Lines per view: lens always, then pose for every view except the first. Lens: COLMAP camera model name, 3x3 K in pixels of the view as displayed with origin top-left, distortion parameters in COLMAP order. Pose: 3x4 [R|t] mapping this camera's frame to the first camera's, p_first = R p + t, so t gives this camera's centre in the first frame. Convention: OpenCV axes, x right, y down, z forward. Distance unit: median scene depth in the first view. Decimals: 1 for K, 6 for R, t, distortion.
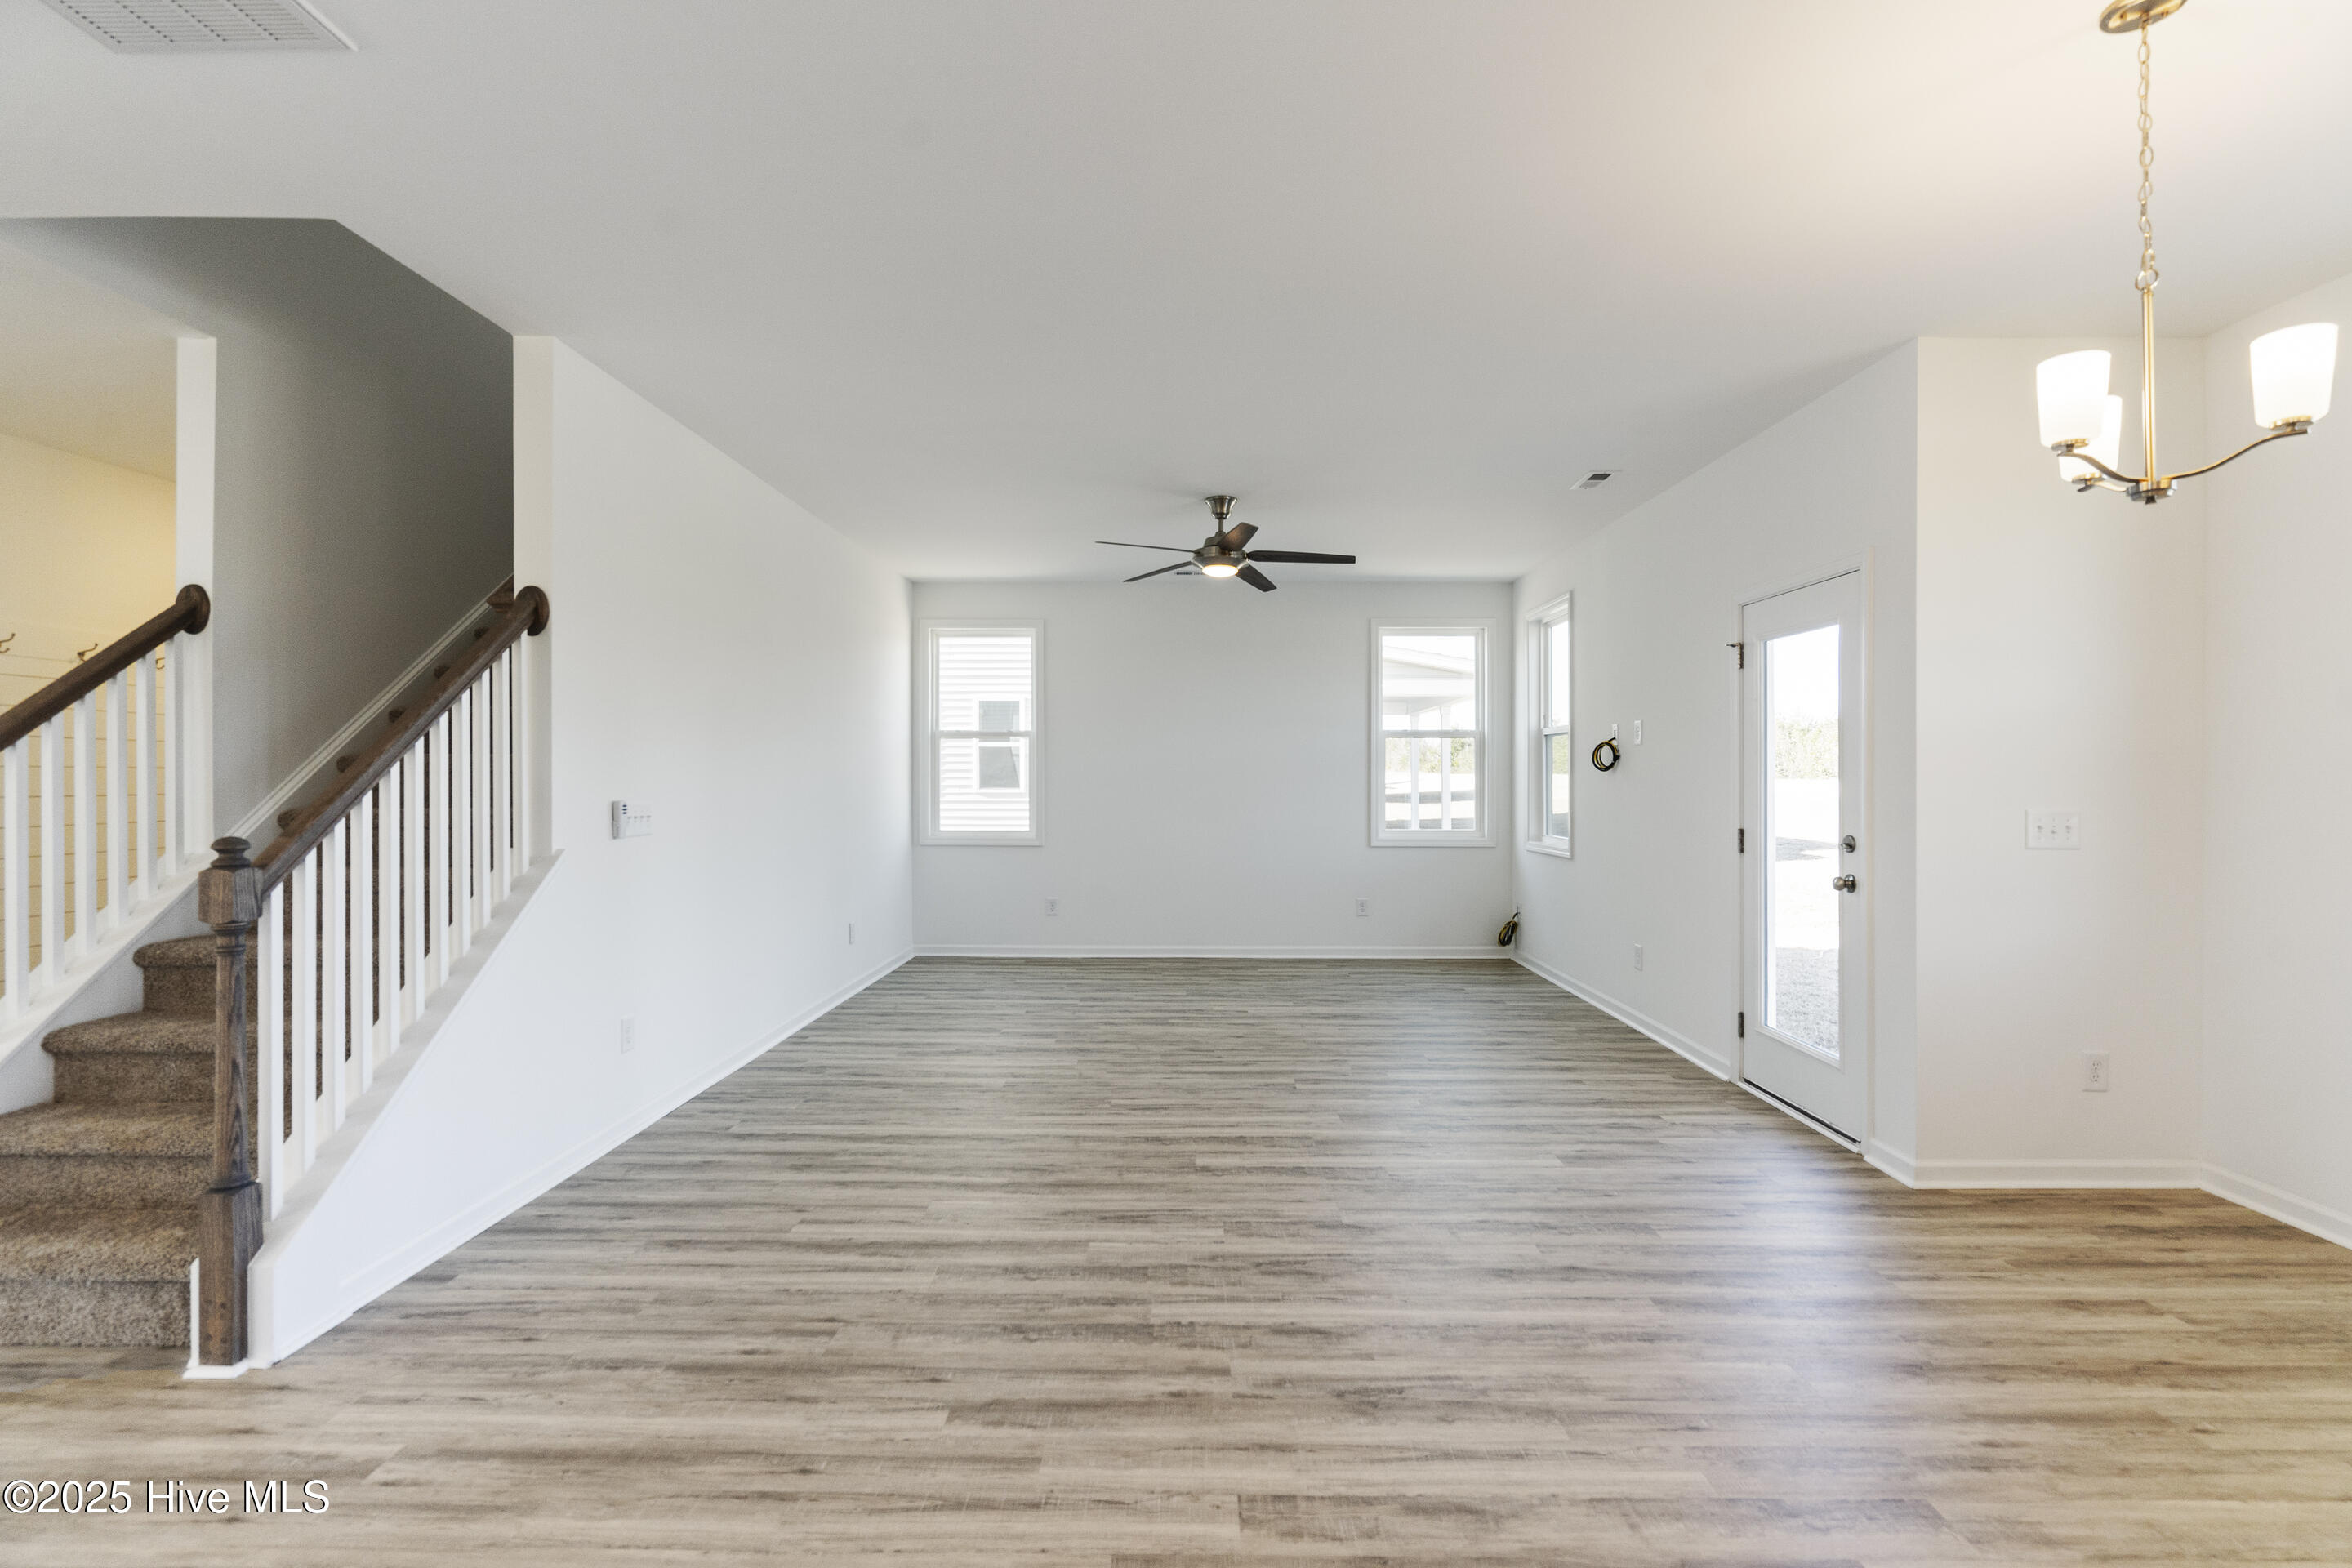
lens RADIAL K [[1053.9, 0, 1181.6], [0, 1053.9, 788.9], [0, 0, 1]] dist [-0.001688, -0.000456]
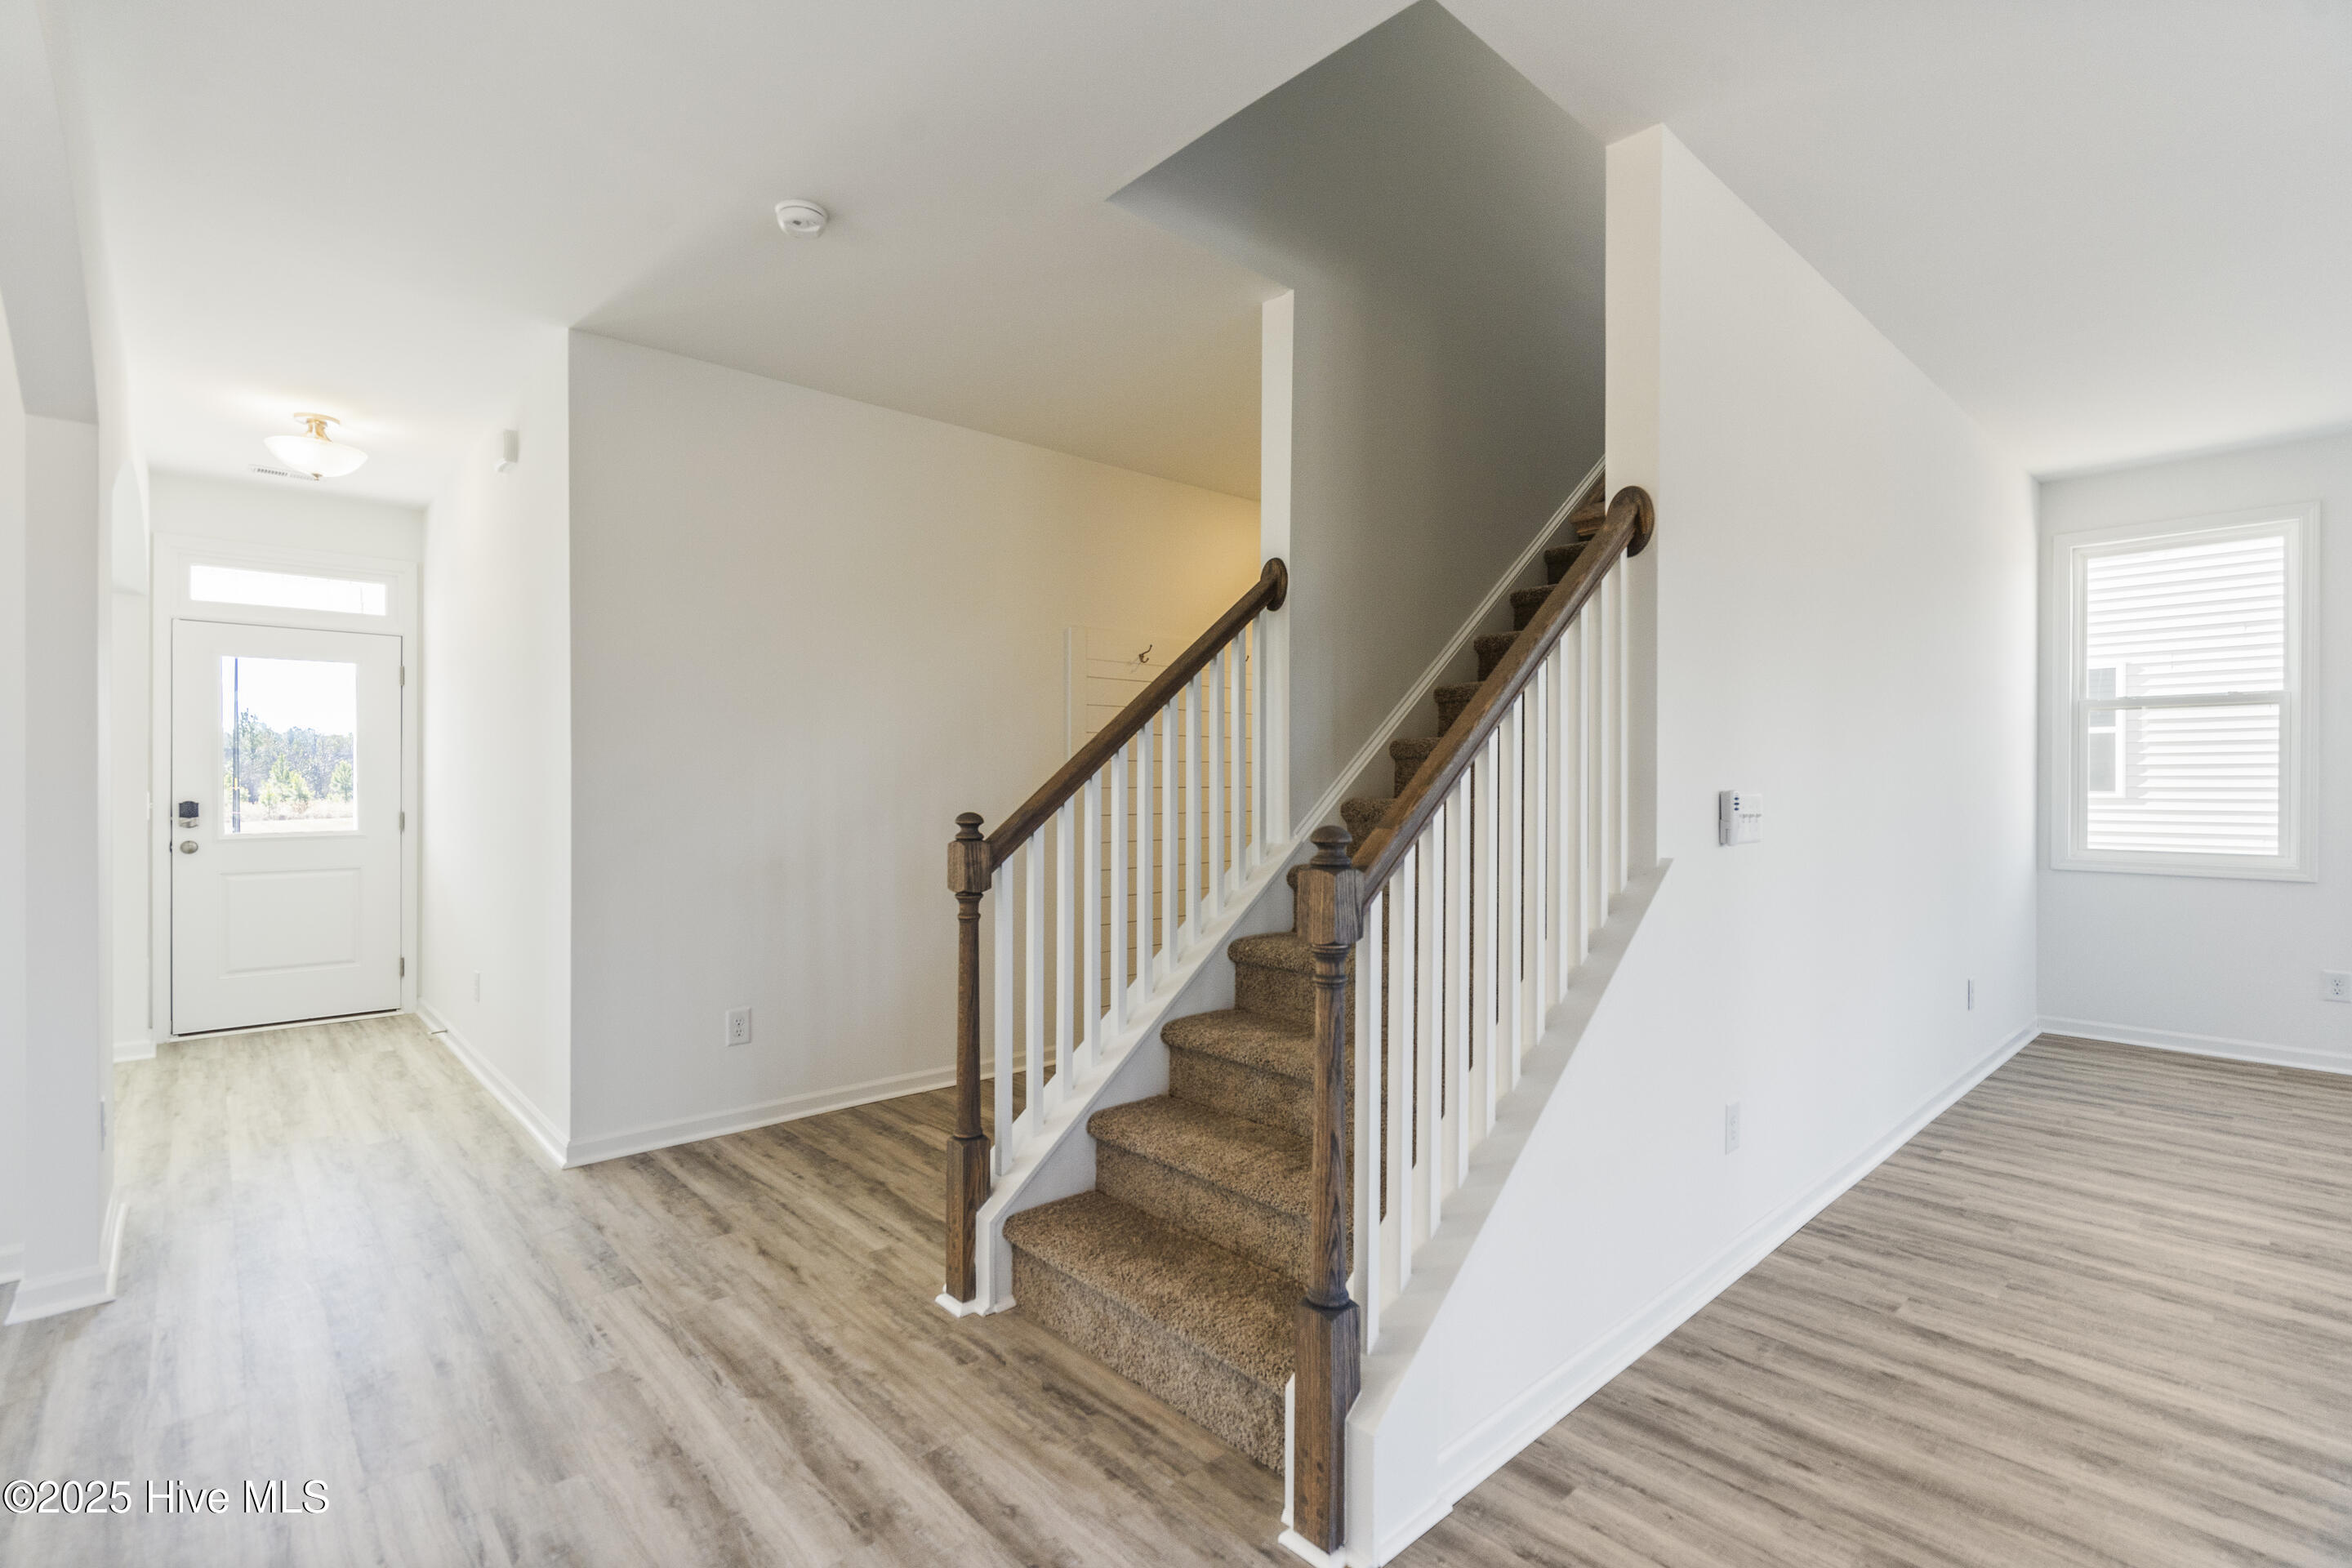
lens RADIAL K [[1053.9, 0, 1173.5], [0, 1053.9, 801.3], [0, 0, 1]] dist [-0.001688, -0.000456]
pose [[0.677494, 0.007077, -0.735494, -0.336559], [-0.004089, 0.999974, 0.005855, 0.018806], [0.735517, -0.000959, 0.677506, 0.324624]]
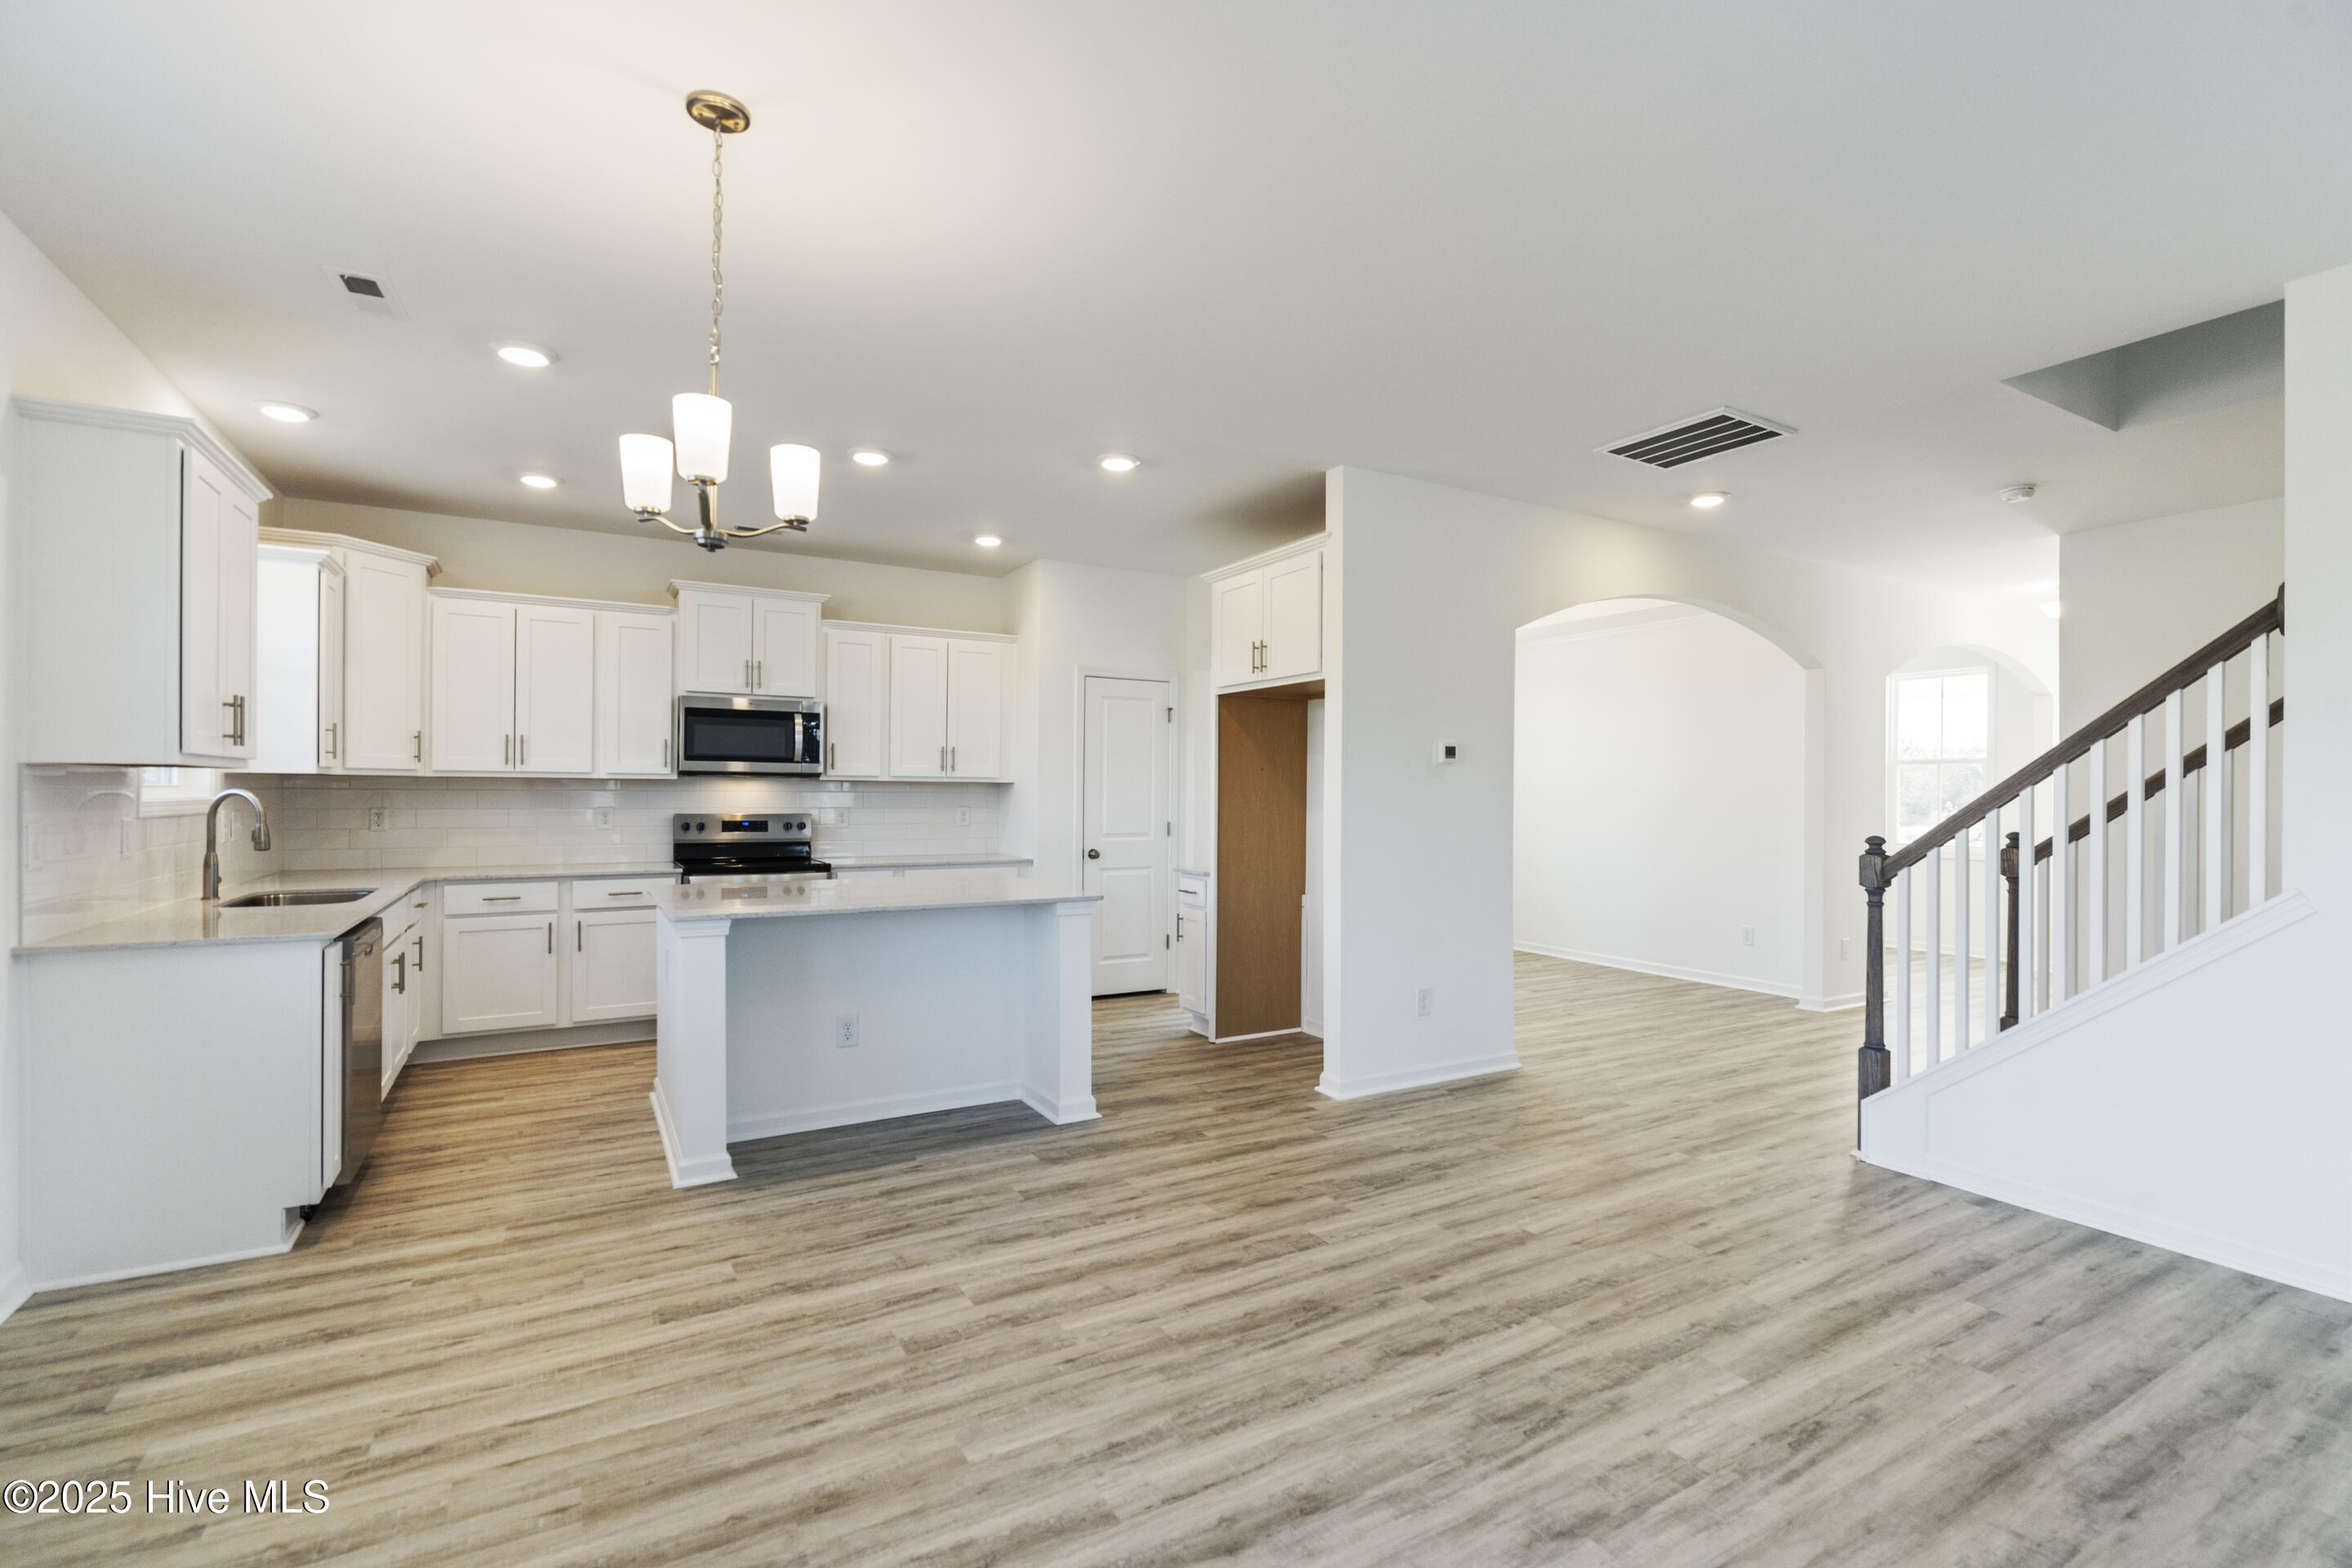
lens RADIAL K [[1053.9, 0, 1171.3], [0, 1053.9, 792.2], [0, 0, 1]] dist [-0.001688, -0.000456]
pose [[-0.861418, -0.007135, -0.507847, 0.687811], [-0.012521, 0.999896, 0.007192, -0.017571], [0.507742, 0.012554, -0.861418, 1.432626]]
